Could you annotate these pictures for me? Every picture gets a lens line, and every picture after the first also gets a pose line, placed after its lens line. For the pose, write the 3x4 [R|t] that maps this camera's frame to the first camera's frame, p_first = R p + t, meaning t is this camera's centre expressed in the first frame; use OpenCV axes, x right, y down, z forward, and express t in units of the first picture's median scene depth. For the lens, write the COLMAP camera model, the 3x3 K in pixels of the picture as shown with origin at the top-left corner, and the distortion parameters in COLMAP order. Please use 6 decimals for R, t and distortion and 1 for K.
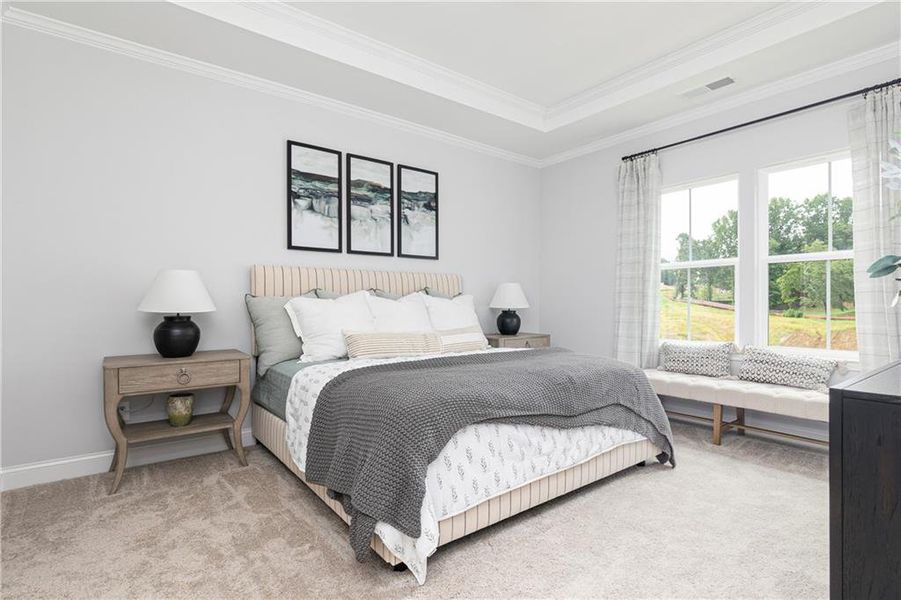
lens RADIAL K [[438.8, 0, 451.1], [0, 438.8, 303.1], [0, 0, 1]] dist [-0.000478, 0.000841]
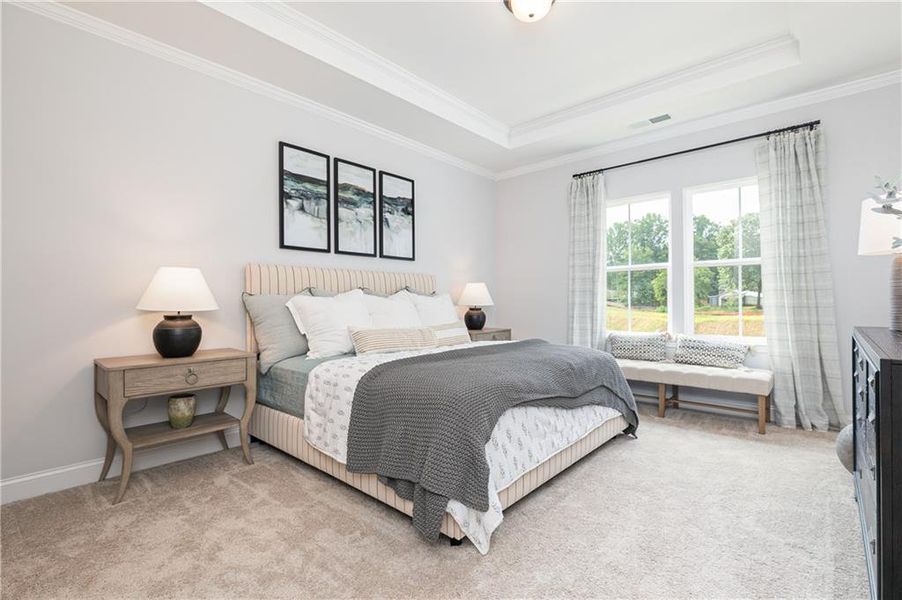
lens RADIAL K [[407.7, 0, 451.3], [0, 407.7, 298.3], [0, 0, 1]] dist [0.001558, -0.001564]
pose [[0.983584, -0.002921, 0.180430, -0.186177], [0.004561, 0.999952, -0.008675, 0.003474], [-0.180396, 0.009356, 0.983550, 0.000093]]
